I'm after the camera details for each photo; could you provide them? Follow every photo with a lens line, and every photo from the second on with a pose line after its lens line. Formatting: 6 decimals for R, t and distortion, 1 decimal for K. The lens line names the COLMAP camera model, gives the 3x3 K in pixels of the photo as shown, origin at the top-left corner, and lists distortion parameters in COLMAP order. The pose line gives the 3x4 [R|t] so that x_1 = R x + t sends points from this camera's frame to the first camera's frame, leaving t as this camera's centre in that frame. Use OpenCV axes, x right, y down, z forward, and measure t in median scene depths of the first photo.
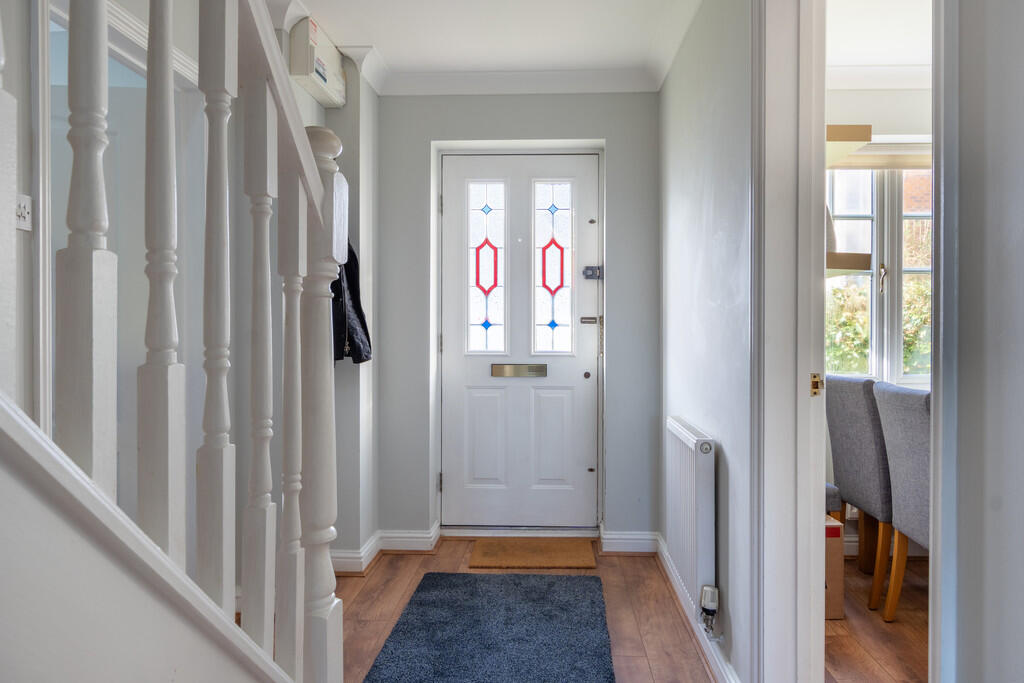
lens RADIAL K [[762.0, 0, 512.0], [0, 762.0, 341.5], [0, 0, 1]] dist [-0.004379, -0.002140]
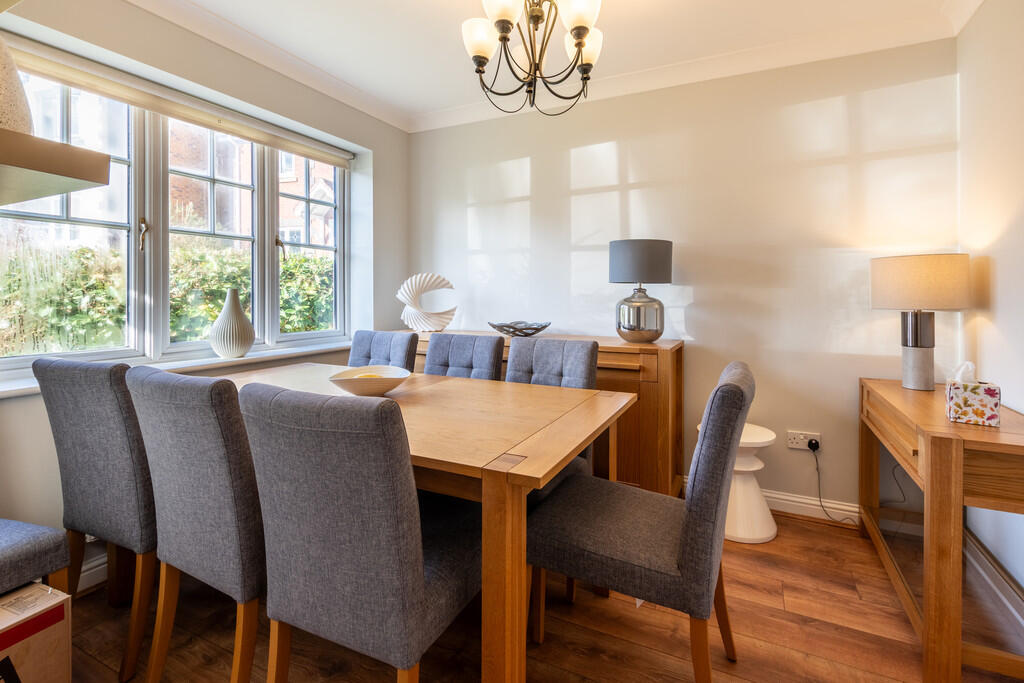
lens RADIAL K [[457.1, 0, 515.7], [0, 457.1, 292.1], [0, 0, 1]] dist [0.008389, 0.000013]
pose [[0.429895, 0.003047, 0.902874, 0.172555], [0.012125, 0.999885, -0.009147, -0.006902], [-0.902798, 0.014880, 0.429808, 0.344862]]
